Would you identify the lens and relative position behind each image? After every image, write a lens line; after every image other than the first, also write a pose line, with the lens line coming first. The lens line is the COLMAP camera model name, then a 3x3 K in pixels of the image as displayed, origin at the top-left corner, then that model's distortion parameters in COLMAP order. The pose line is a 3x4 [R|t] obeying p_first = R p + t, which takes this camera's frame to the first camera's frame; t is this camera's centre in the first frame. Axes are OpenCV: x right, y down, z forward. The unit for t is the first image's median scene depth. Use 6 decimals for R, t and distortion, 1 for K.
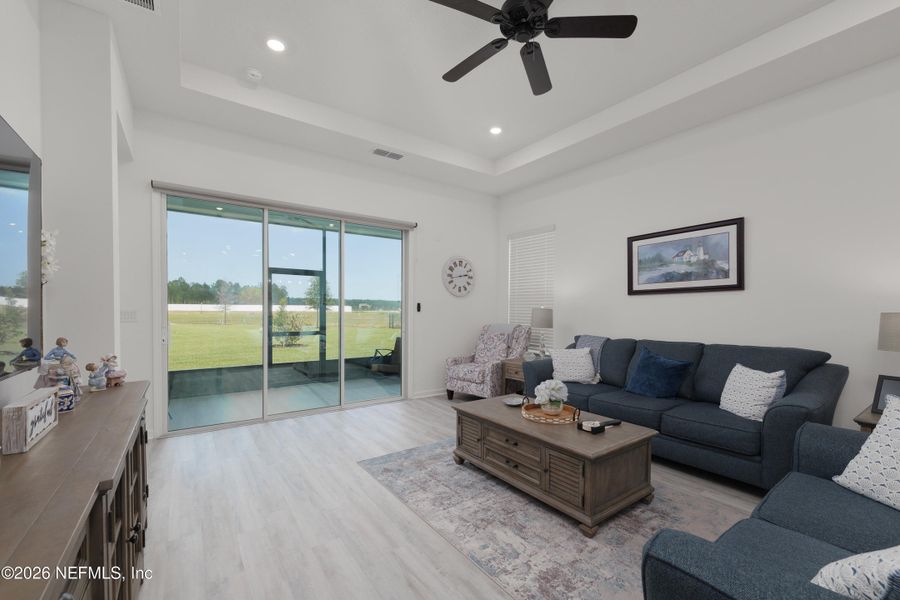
lens RADIAL K [[370.8, 0, 450.3], [0, 370.8, 321.9], [0, 0, 1]] dist [0.002005, -0.000400]
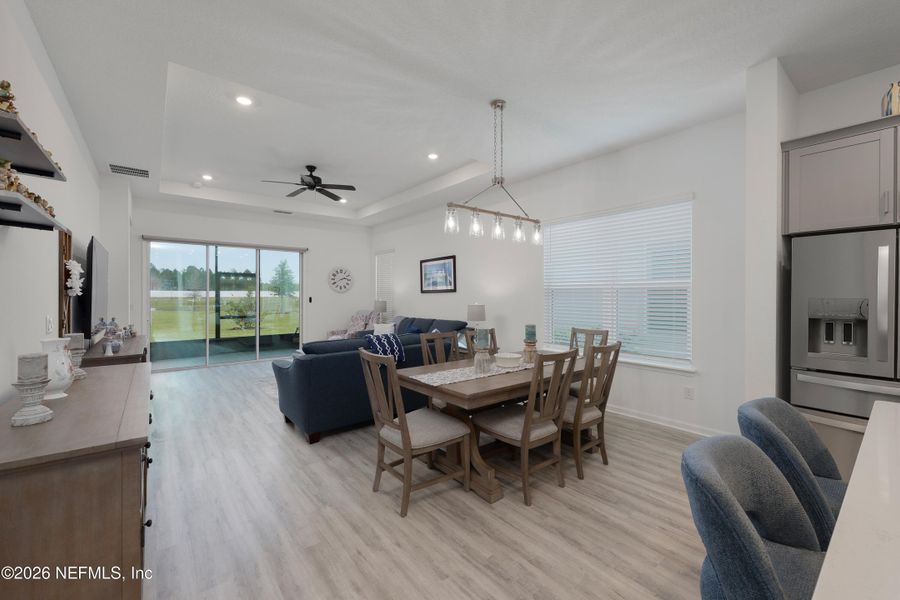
lens RADIAL K [[370.8, 0, 450.9], [0, 370.8, 296.8], [0, 0, 1]] dist [0.002005, -0.000400]
pose [[0.998503, -0.005964, 0.054367, 0.444418], [0.007311, 0.999671, -0.024601, -0.008196], [-0.054202, 0.024962, 0.998218, -0.651059]]
